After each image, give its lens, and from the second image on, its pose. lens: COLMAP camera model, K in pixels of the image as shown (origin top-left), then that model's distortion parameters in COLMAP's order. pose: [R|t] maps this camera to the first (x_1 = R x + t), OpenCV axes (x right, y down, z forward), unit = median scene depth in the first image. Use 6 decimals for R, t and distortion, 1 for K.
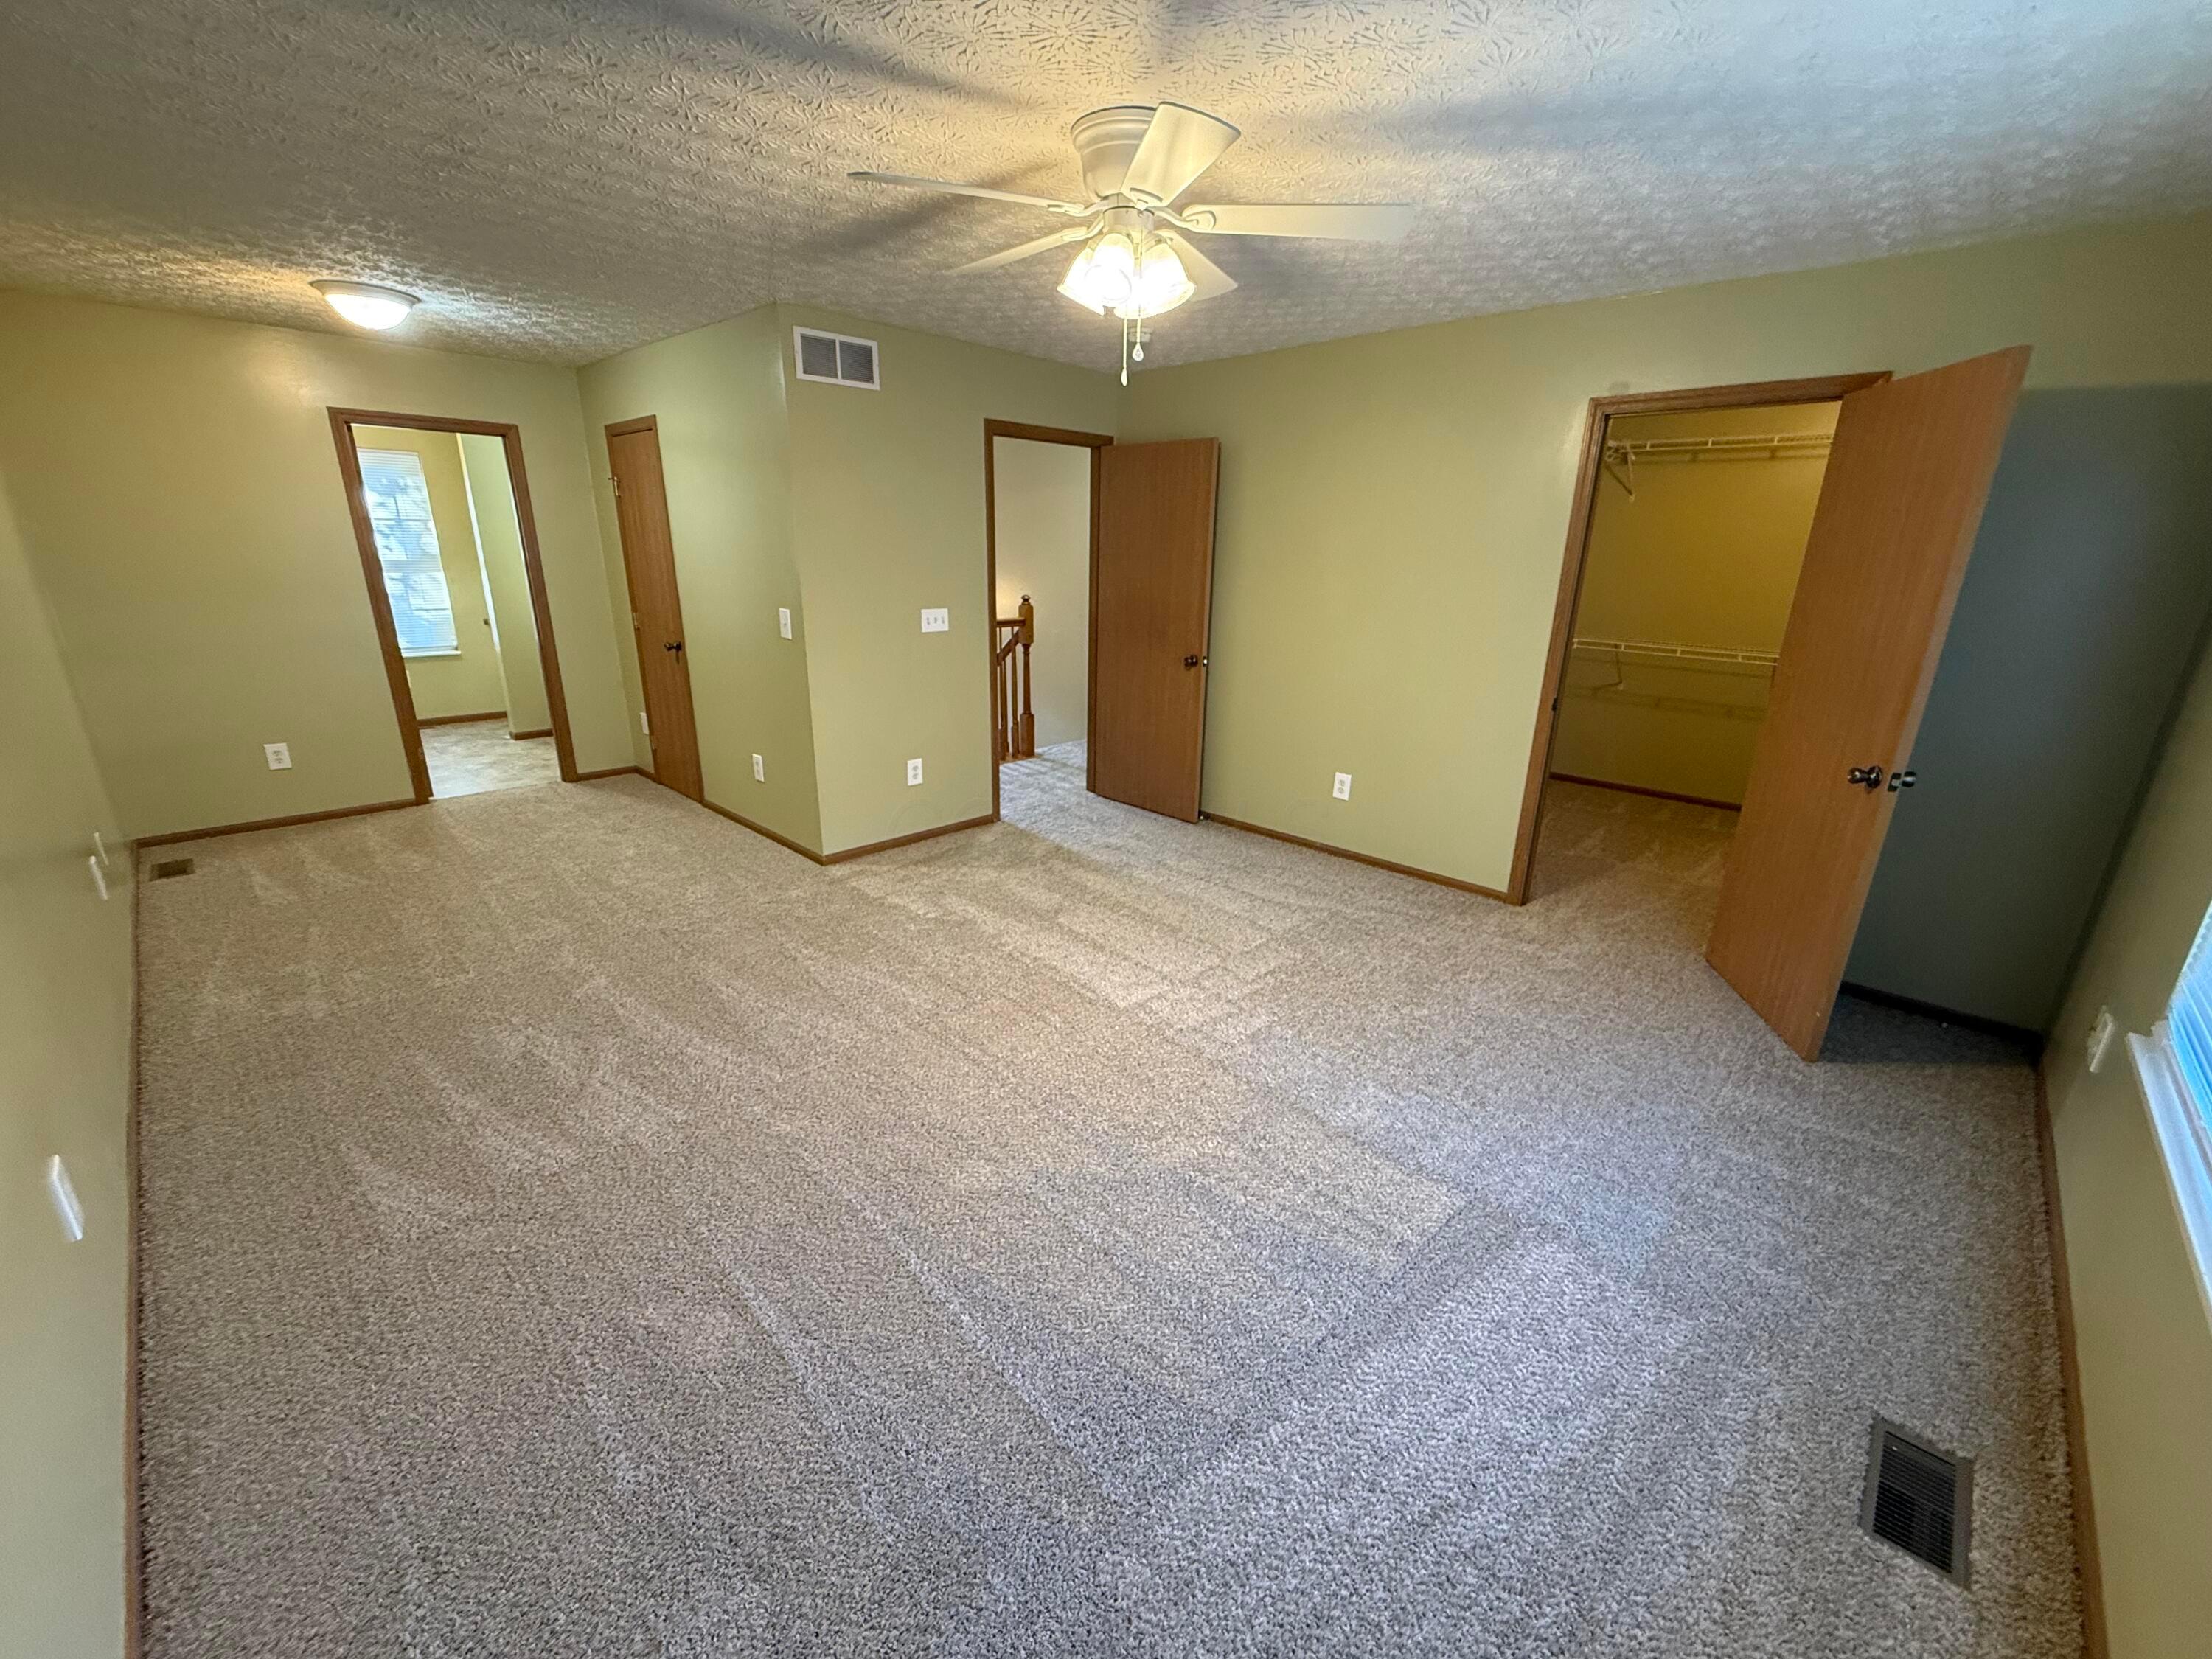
lens RADIAL K [[879.5, 0, 1098.4], [0, 879.5, 827.1], [0, 0, 1]] dist [-0.001630, -0.000033]
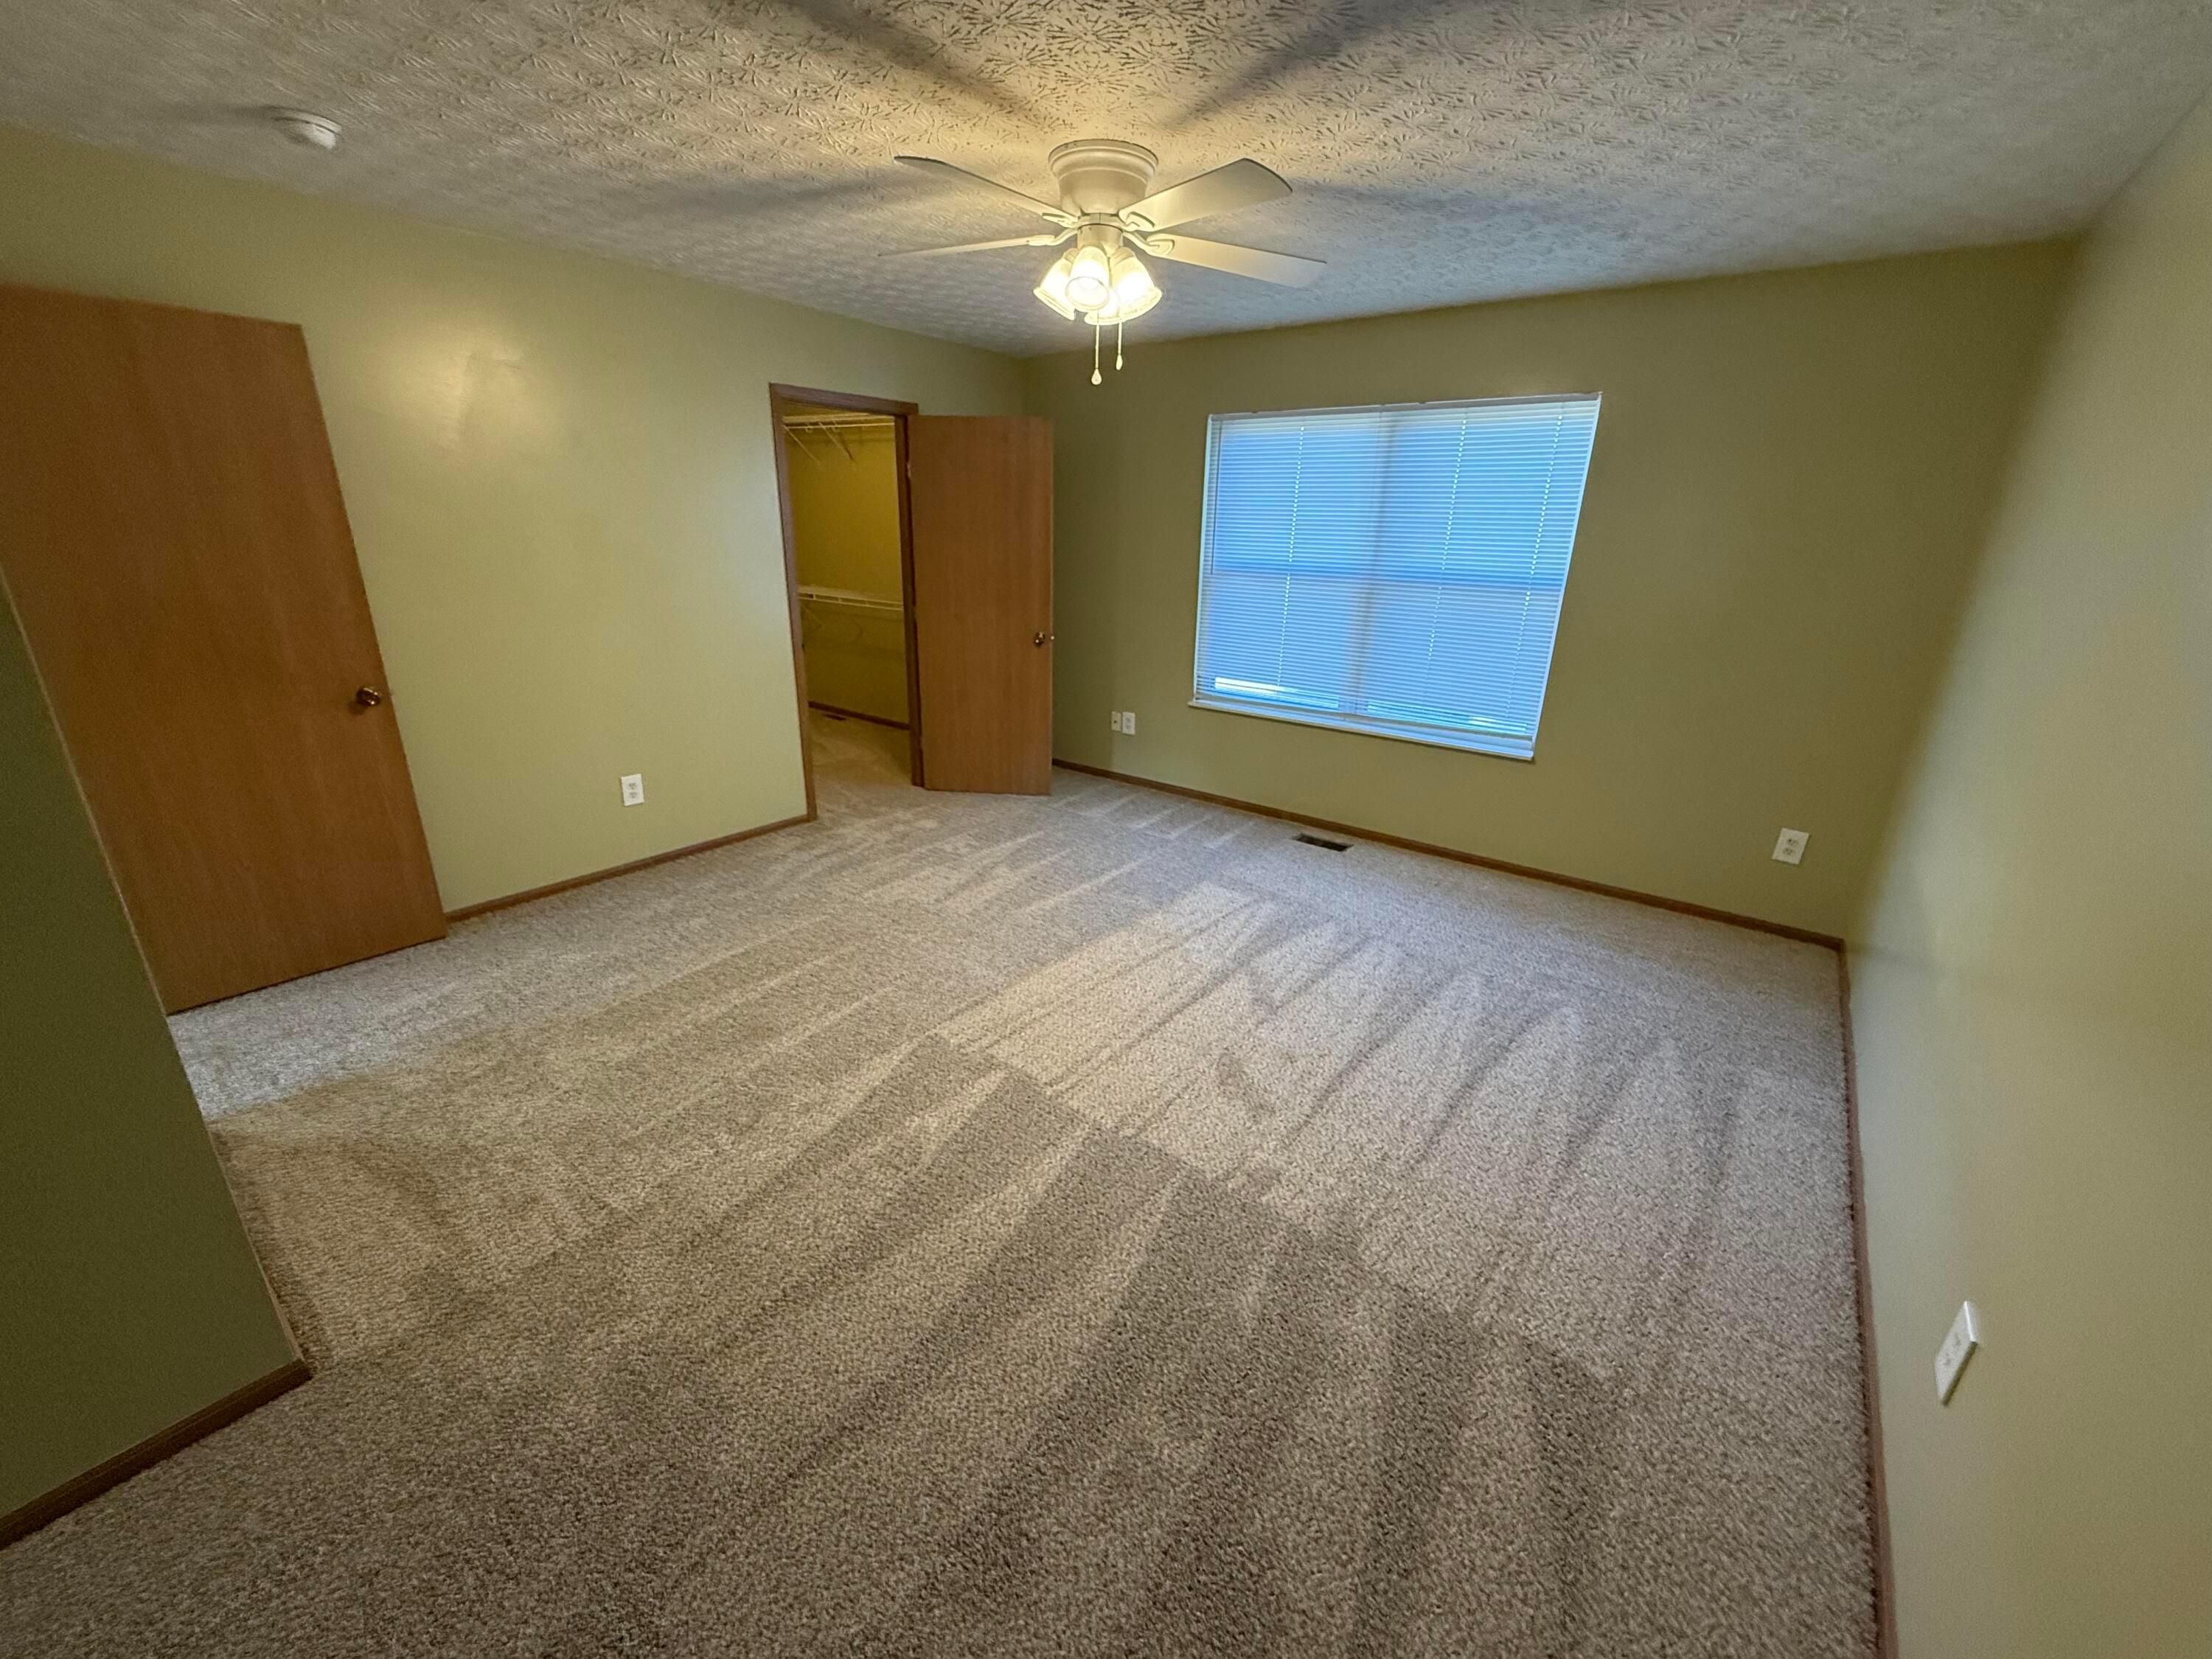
lens RADIAL K [[879.5, 0, 1098.4], [0, 879.5, 827.1], [0, 0, 1]] dist [-0.001630, -0.000033]
pose [[-0.103060, -0.351422, 0.930527, -1.011639], [0.282339, 0.886695, 0.366139, -0.345532], [-0.953763, 0.300458, 0.007838, 0.968854]]
